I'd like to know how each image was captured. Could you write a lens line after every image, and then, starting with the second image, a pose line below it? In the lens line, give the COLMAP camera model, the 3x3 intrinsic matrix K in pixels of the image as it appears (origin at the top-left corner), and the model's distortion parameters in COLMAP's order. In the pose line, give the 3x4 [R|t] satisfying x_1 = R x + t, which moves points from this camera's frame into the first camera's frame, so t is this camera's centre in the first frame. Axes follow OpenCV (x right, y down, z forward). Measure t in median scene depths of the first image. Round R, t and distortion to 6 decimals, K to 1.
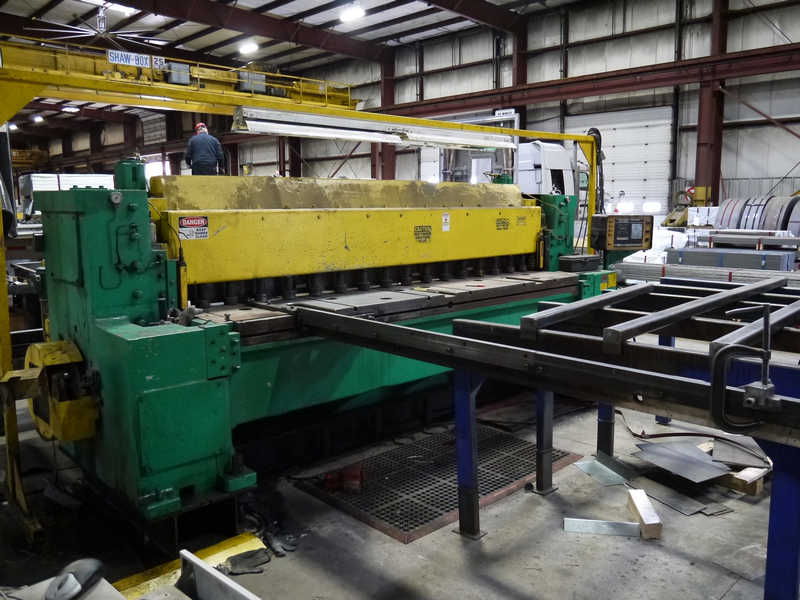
lens RADIAL K [[660.9, 0, 397.9], [0, 660.9, 300.6], [0, 0, 1]] dist [-0.023068, -0.001713]
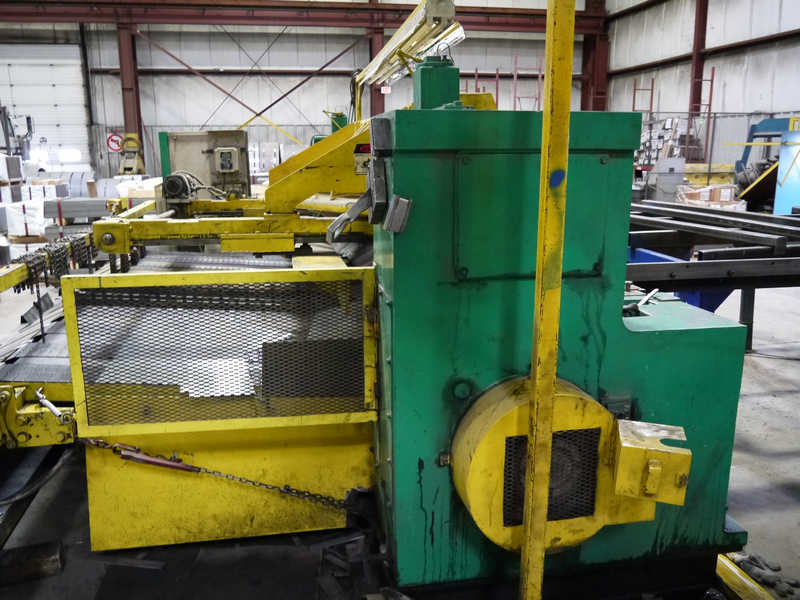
lens RADIAL K [[660.9, 0, 398.9], [0, 660.9, 297.7], [0, 0, 1]] dist [-0.023068, -0.001713]
pose [[0.571409, -0.177894, 0.801152, -0.129628], [0.123049, 0.983759, 0.130679, -0.009918], [-0.811388, 0.023909, 0.584019, 0.099421]]
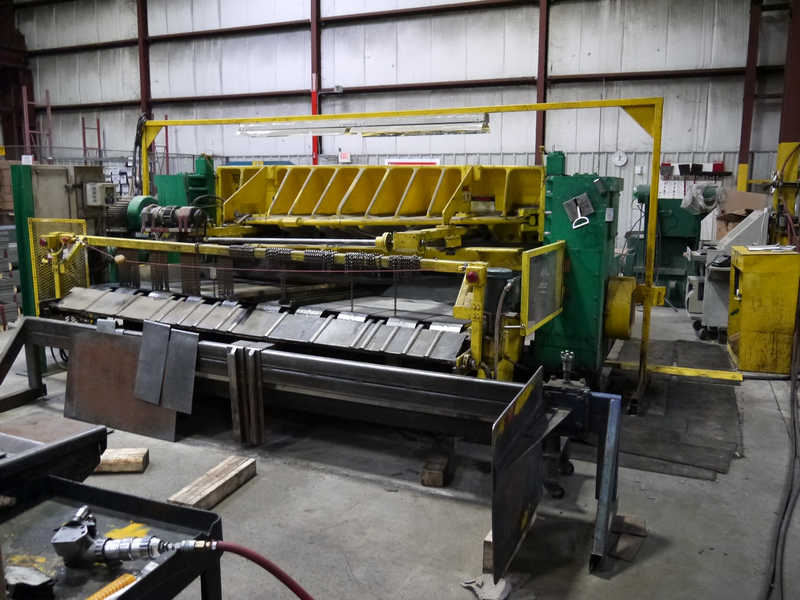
lens RADIAL K [[660.9, 0, 399.5], [0, 660.9, 297.5], [0, 0, 1]] dist [-0.023068, -0.001713]
pose [[-0.387650, -0.153254, 0.908978, -0.485703], [0.132136, 0.966661, 0.219332, -0.117231], [-0.912287, 0.205133, -0.354476, 0.809044]]
